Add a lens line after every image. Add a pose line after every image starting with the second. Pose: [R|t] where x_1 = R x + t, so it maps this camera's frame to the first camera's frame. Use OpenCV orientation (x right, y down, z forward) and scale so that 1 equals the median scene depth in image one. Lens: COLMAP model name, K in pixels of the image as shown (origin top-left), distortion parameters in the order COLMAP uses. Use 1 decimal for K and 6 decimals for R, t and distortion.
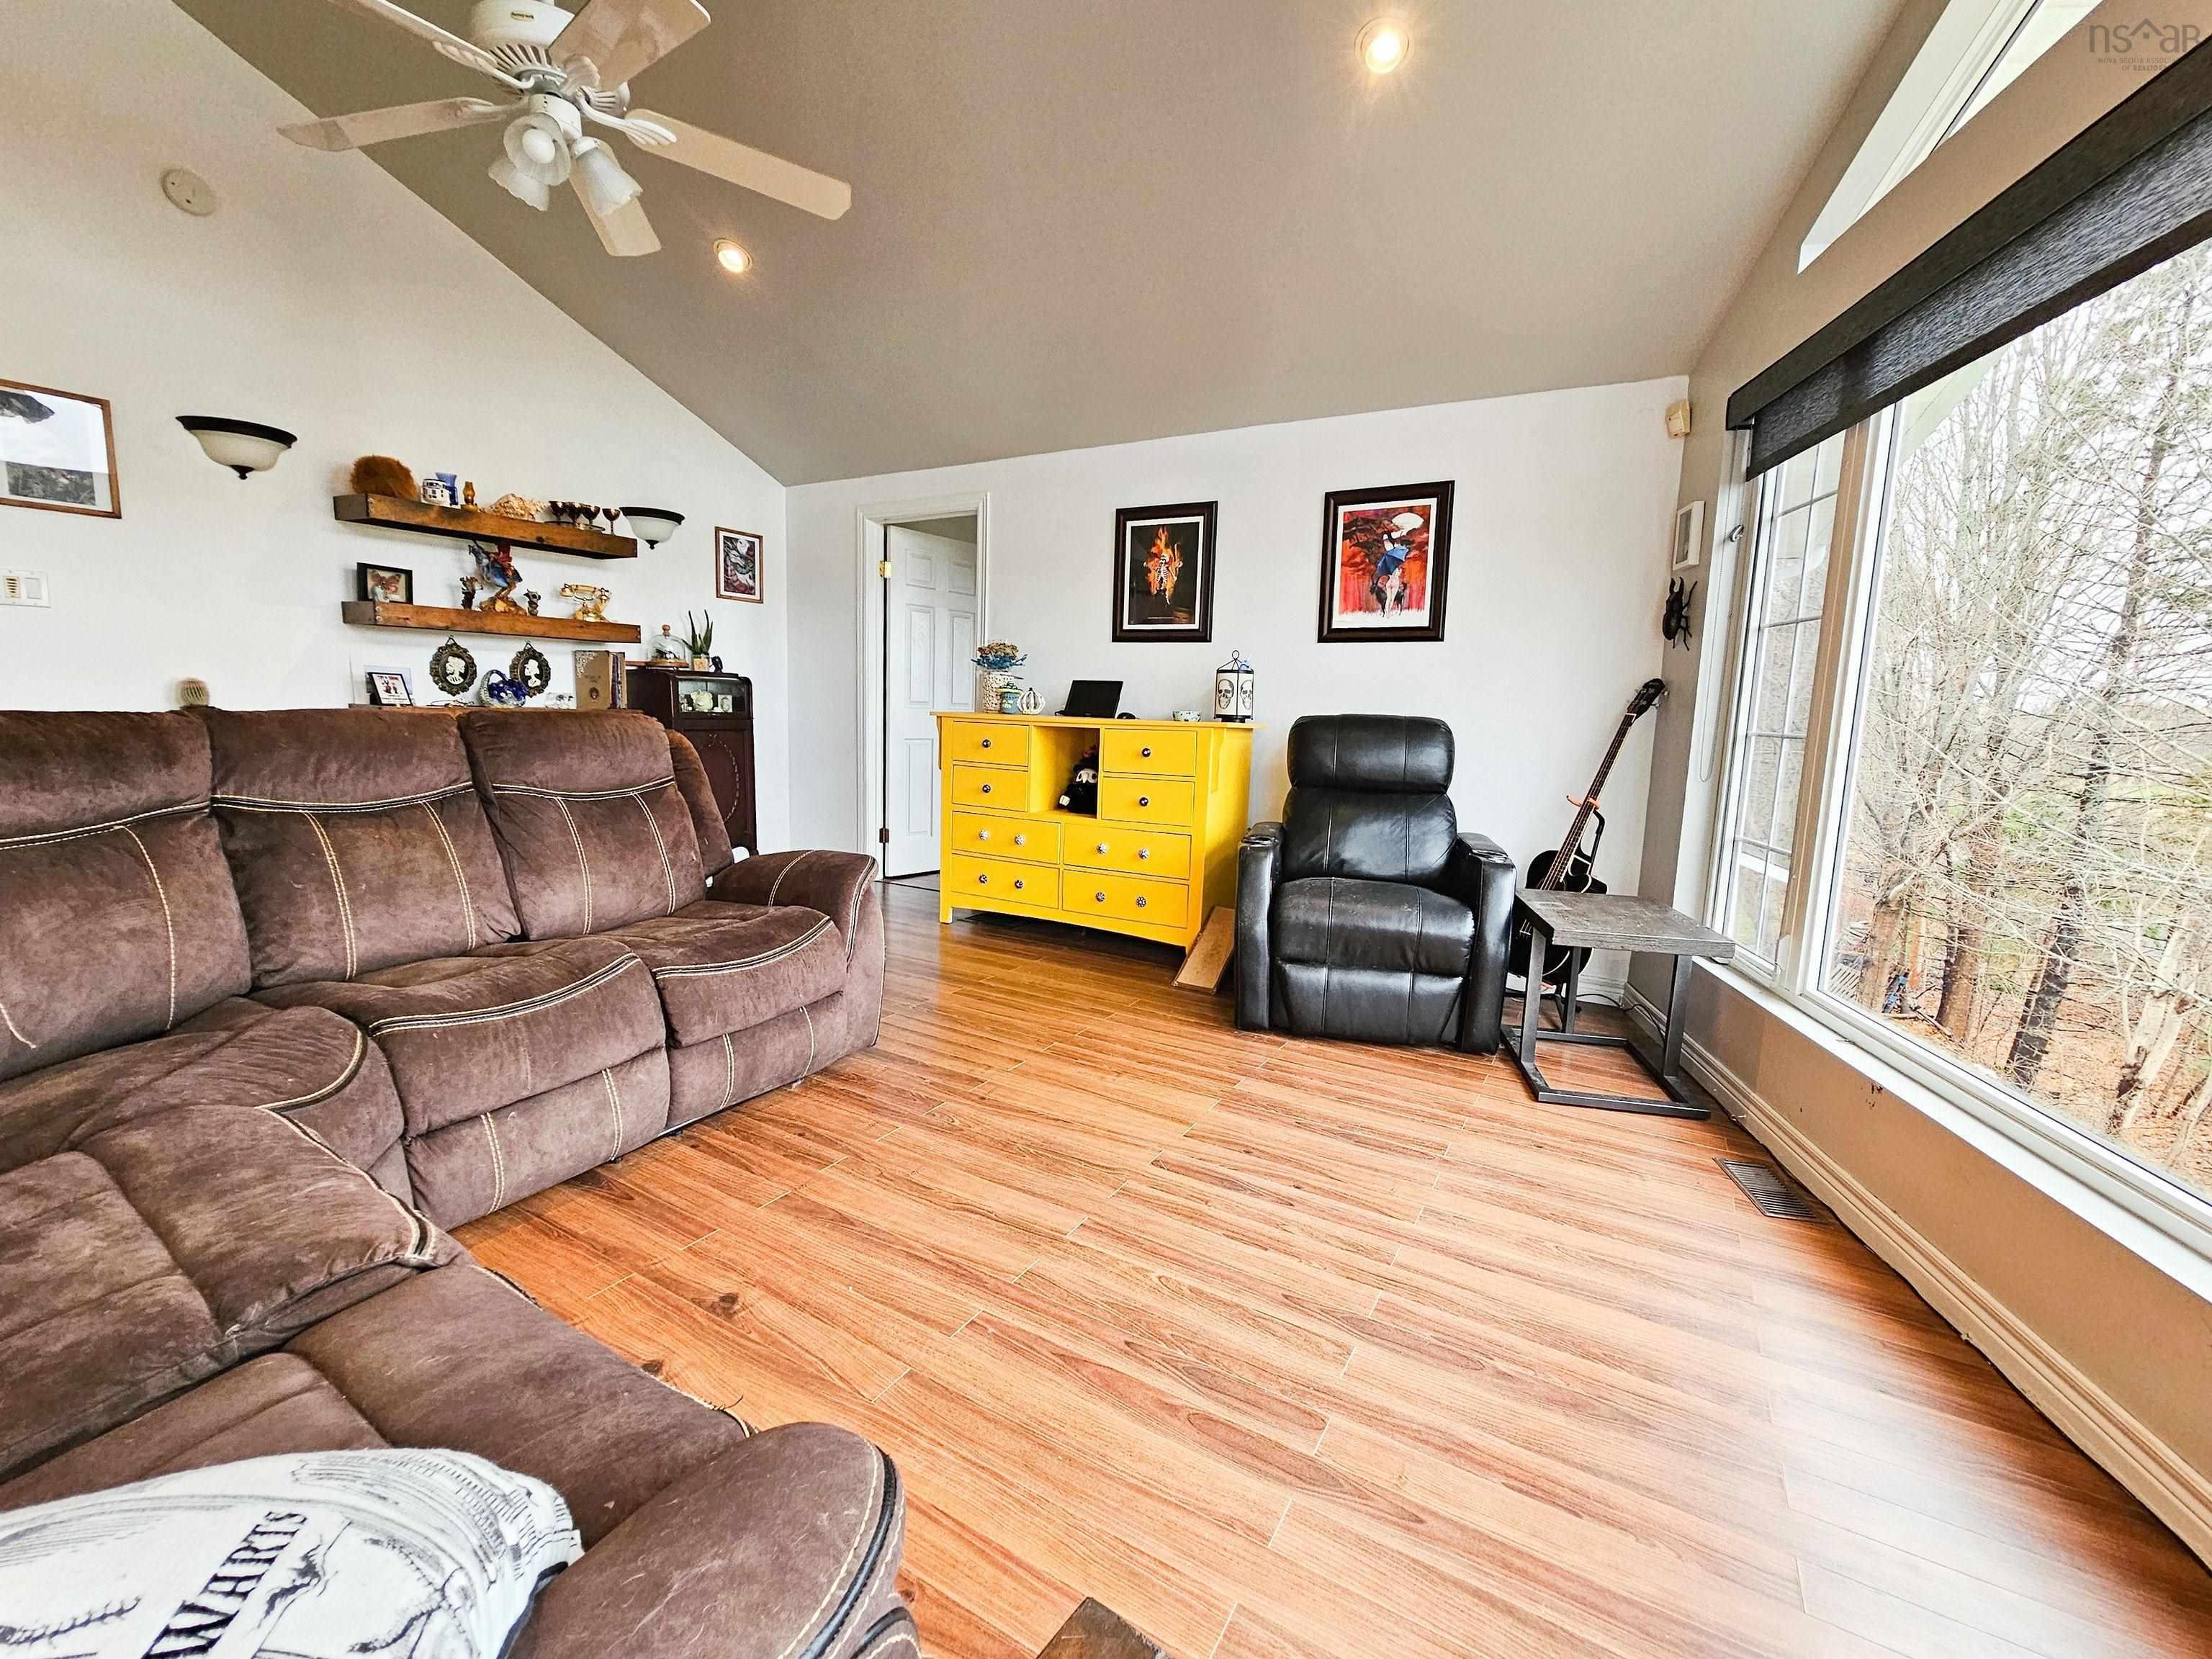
lens RADIAL K [[914.3, 0, 1109.5], [0, 914.3, 830.3], [0, 0, 1]] dist [-0.001178, 0.000371]
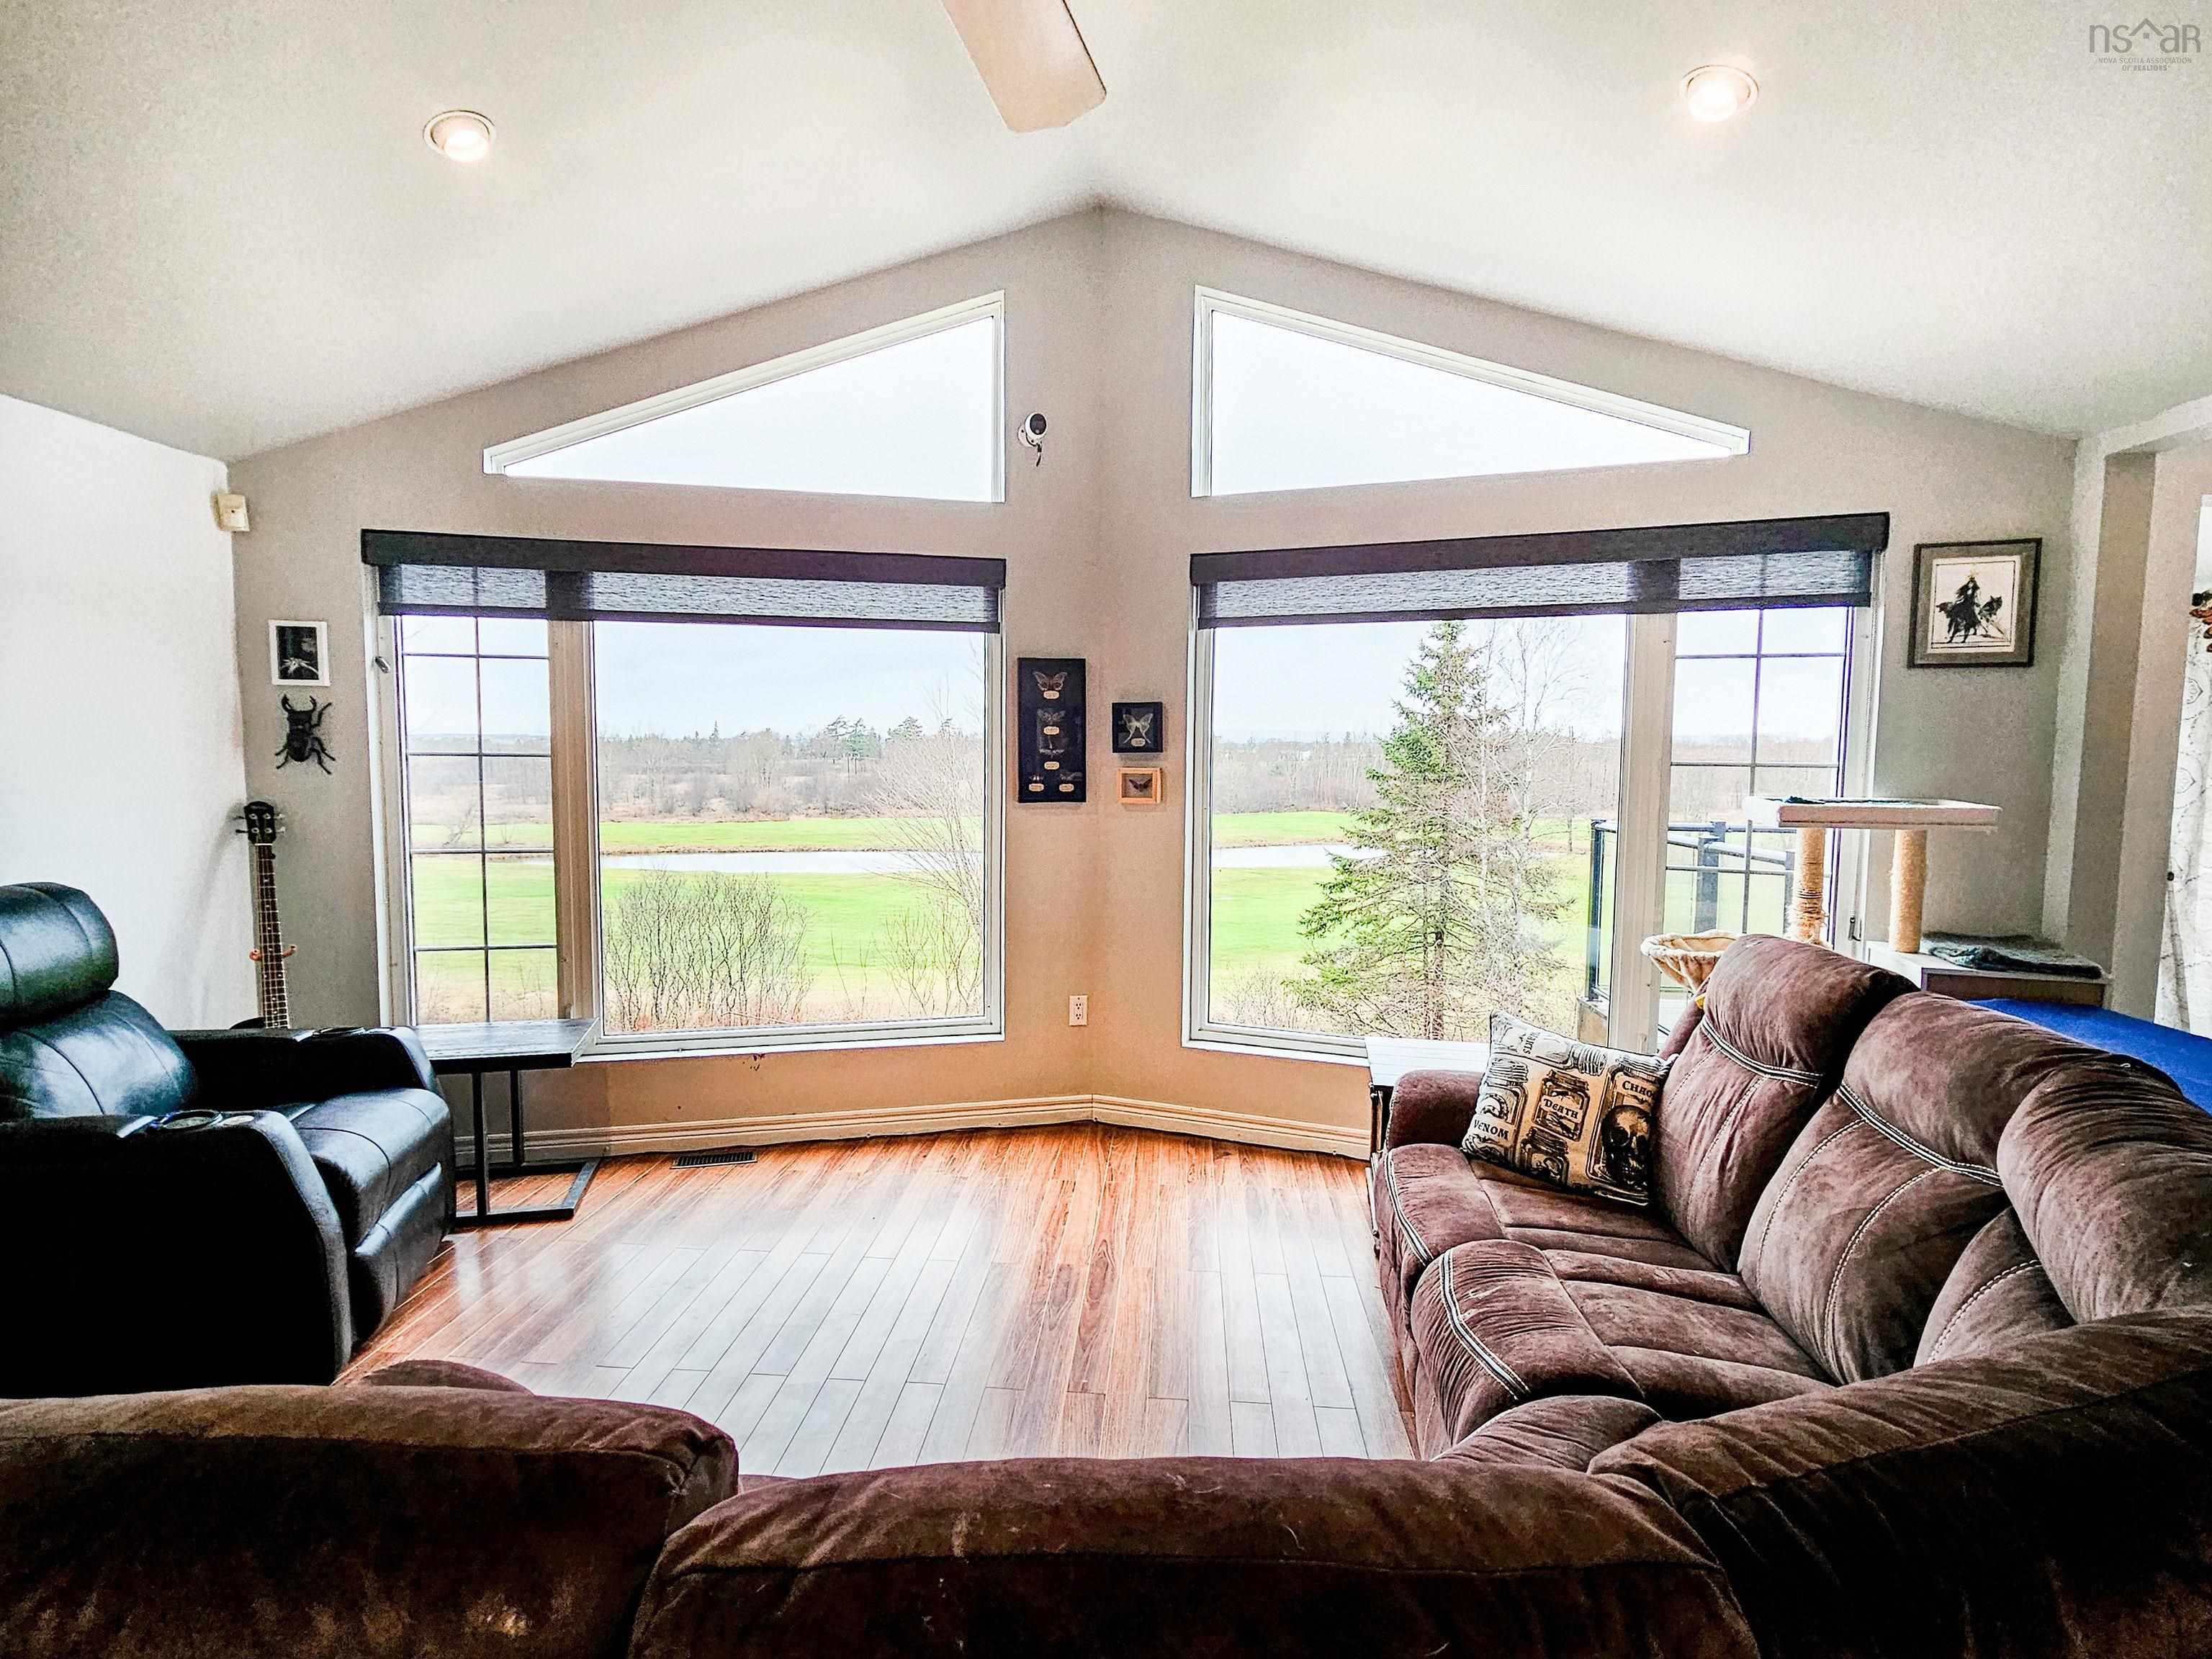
lens RADIAL K [[1115.4, 0, 1087.9], [0, 1115.4, 835.2], [0, 0, 1]] dist [0.000736, 0.000234]
pose [[-0.440183, -0.100763, 0.892237, -1.251786], [0.102510, 0.981547, 0.161422, -0.396015], [-0.892037, 0.162518, -0.421731, 1.315985]]
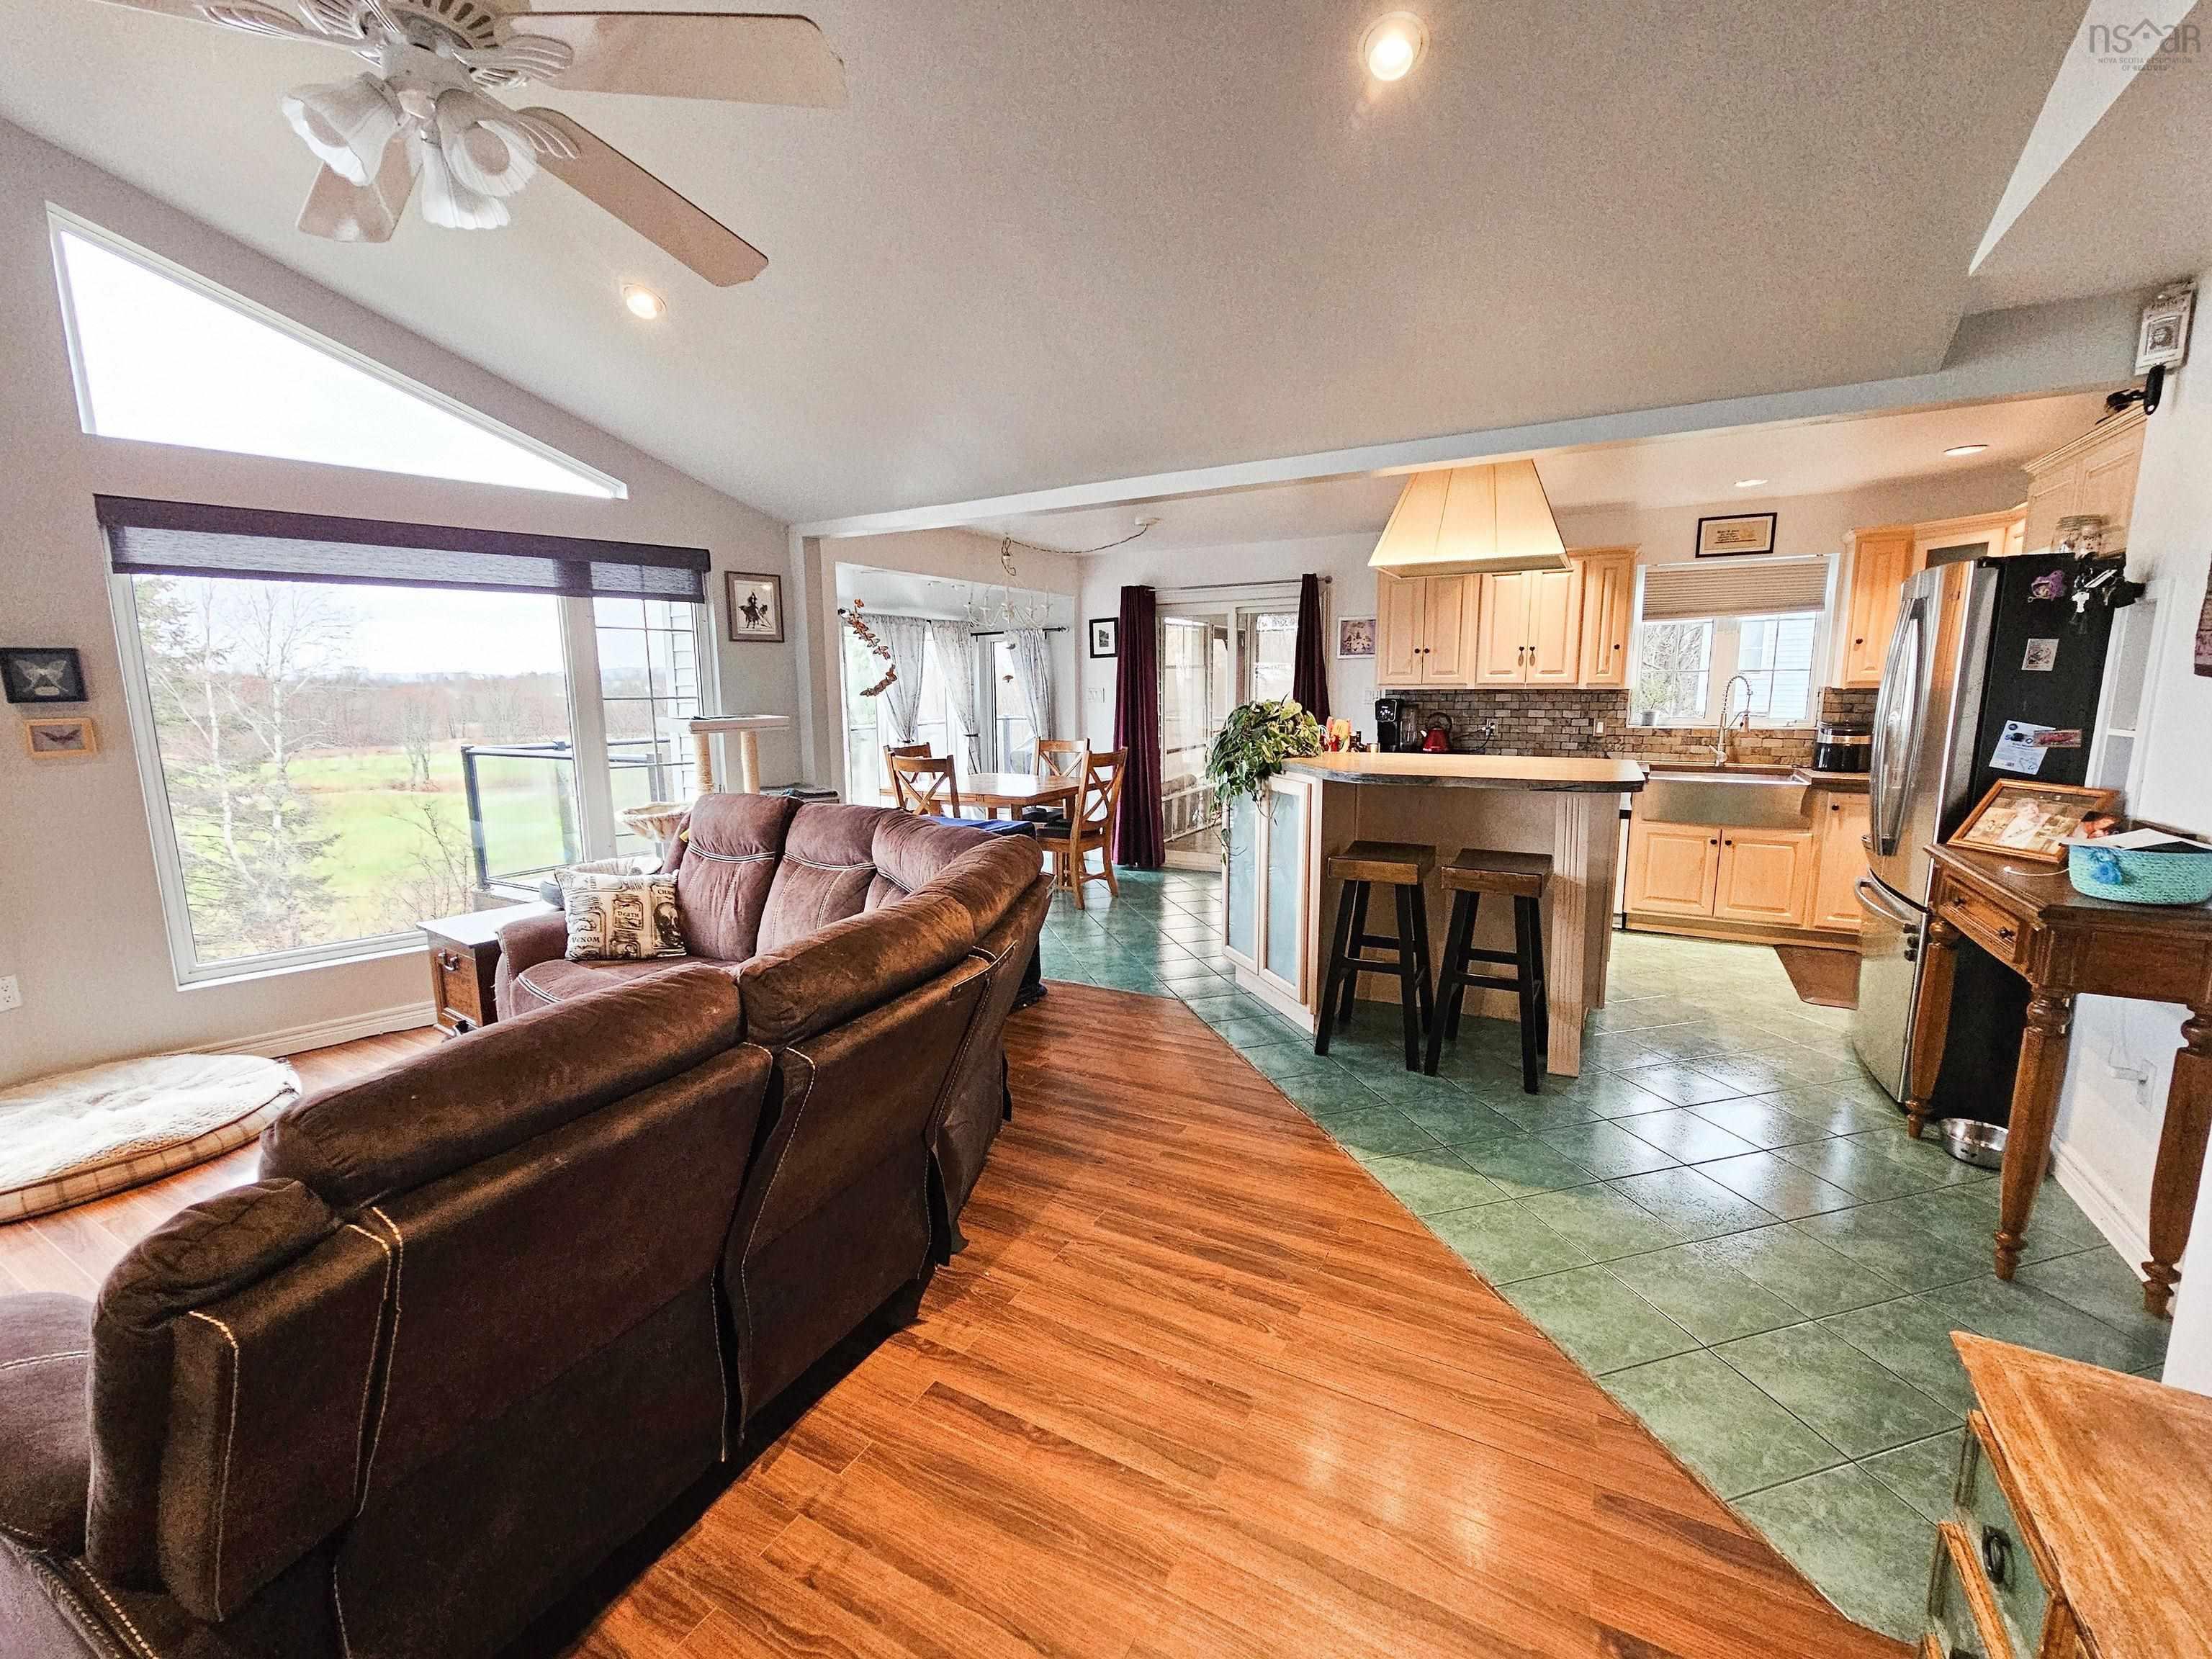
lens RADIAL K [[914.3, 0, 1109.5], [0, 914.3, 830.3], [0, 0, 1]] dist [-0.001178, 0.000371]
pose [[-0.999350, -0.013083, -0.033599, -1.212842], [-0.022314, 0.956368, 0.291311, -0.499573], [0.028322, 0.291872, -0.956038, 2.006378]]
